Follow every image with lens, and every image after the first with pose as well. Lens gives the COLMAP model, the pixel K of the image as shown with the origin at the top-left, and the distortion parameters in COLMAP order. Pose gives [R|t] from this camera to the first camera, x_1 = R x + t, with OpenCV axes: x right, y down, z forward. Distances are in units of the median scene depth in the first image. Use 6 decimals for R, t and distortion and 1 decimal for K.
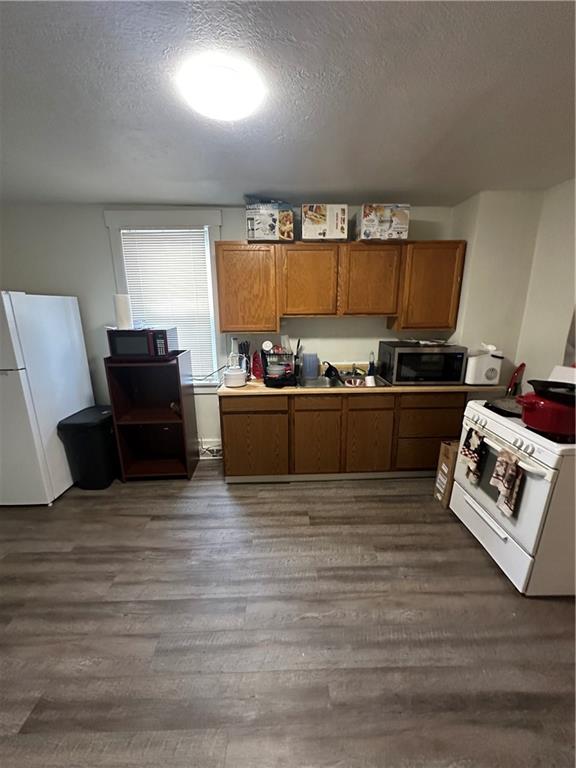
lens RADIAL K [[307.6, 0, 305.4], [0, 307.6, 379.8], [0, 0, 1]] dist [-0.002765, 0.000493]
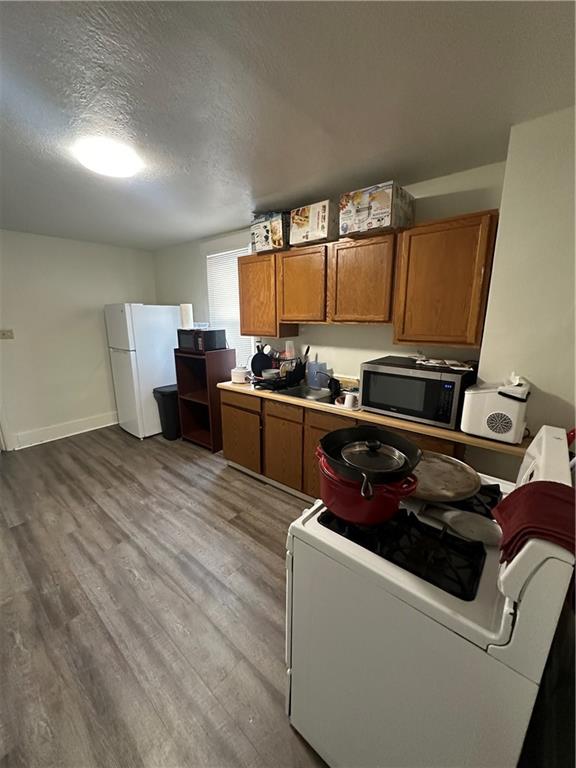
lens RADIAL K [[307.6, 0, 274.2], [0, 307.6, 380.1], [0, 0, 1]] dist [-0.002765, 0.000493]
pose [[0.739550, 0.143205, -0.657691, 0.679115], [-0.156715, 0.986887, 0.038664, -0.058202], [0.654604, 0.074476, 0.752295, 0.255325]]
